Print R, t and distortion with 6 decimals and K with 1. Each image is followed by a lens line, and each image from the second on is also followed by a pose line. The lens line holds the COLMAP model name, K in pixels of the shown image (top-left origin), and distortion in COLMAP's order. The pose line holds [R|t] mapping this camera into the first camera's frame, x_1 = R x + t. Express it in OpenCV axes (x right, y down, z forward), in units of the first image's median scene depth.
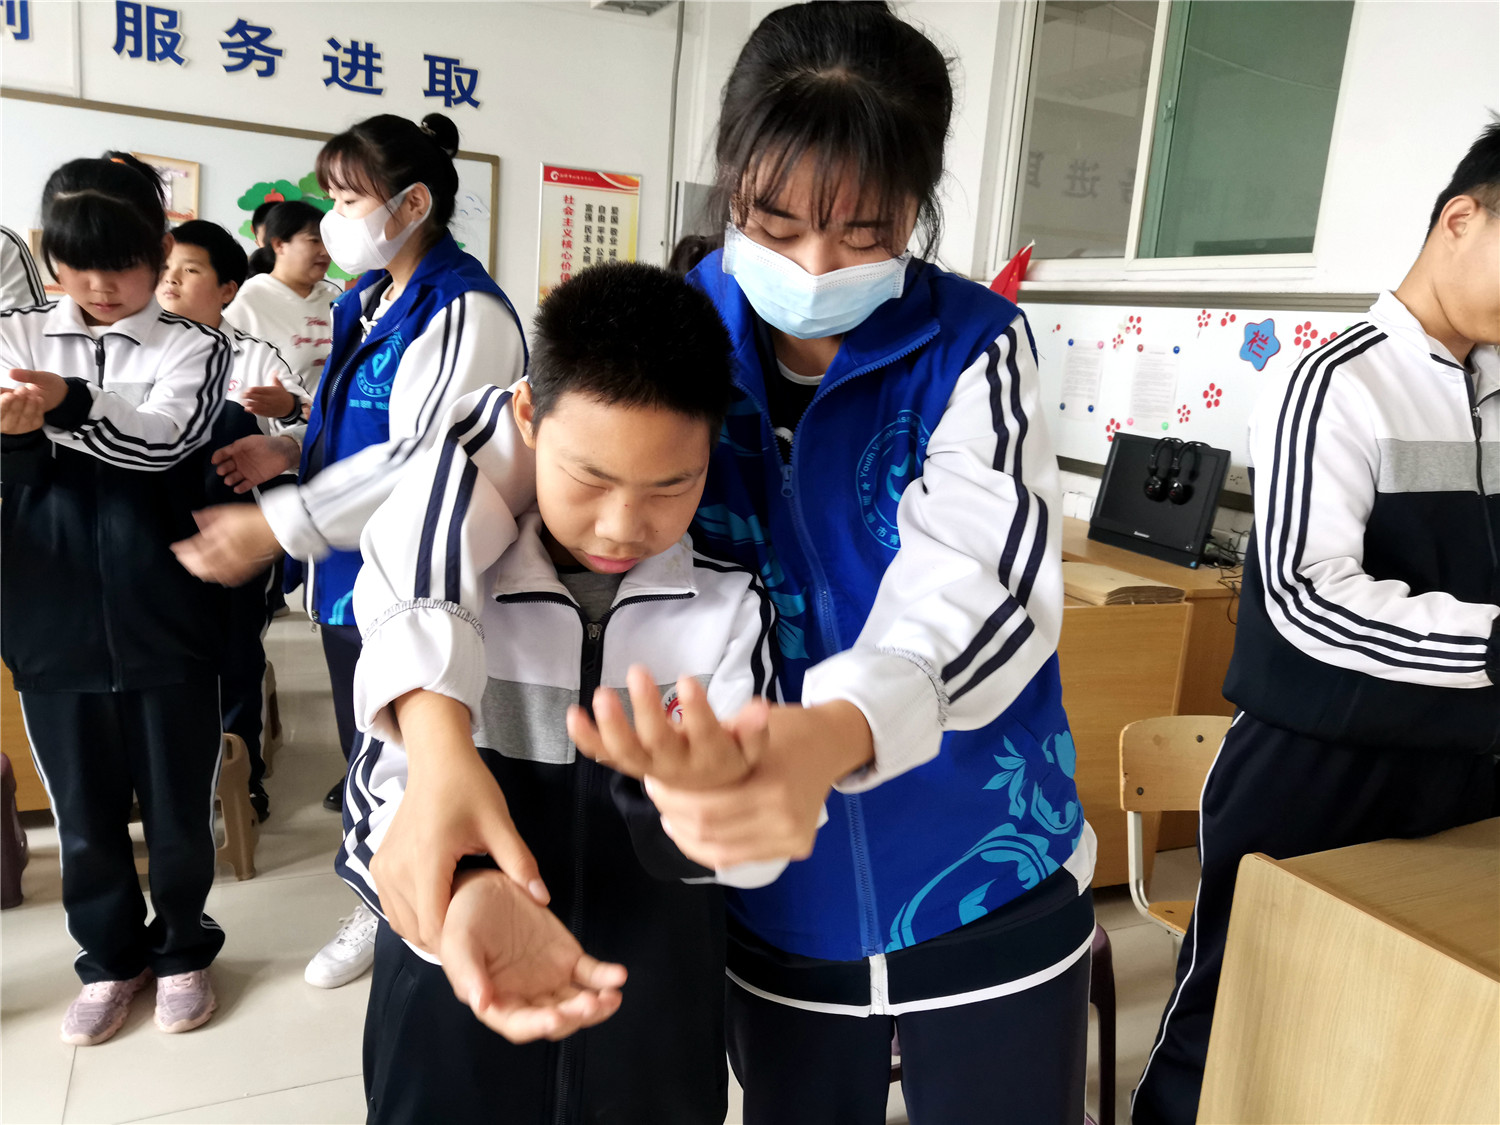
lens RADIAL K [[1175.7, 0, 749.7], [0, 1175.7, 556.7], [0, 0, 1]] dist [0.014429, 0.021044]
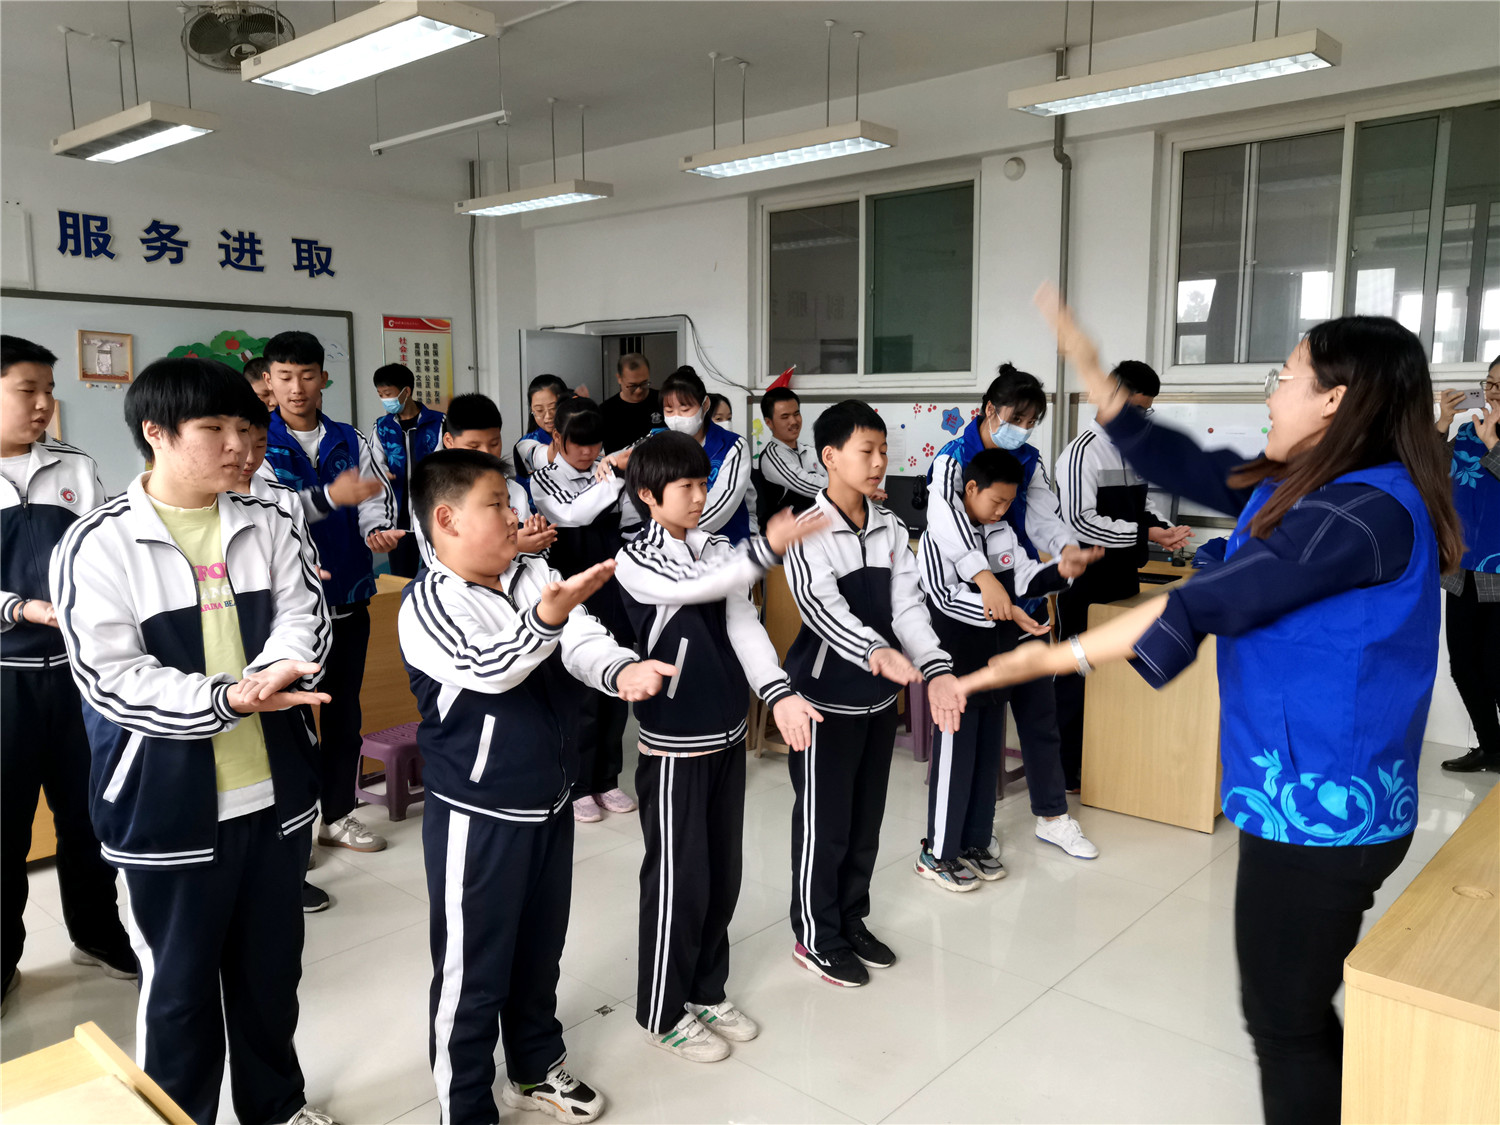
lens RADIAL K [[1175.7, 0, 750.8], [0, 1175.7, 564.0], [0, 0, 1]] dist [0.014429, 0.021044]
pose [[0.914095, -0.129080, 0.384407, -0.367630], [0.145530, 0.989257, -0.013878, 0.013299], [-0.378485, 0.068629, 0.923060, -0.351021]]
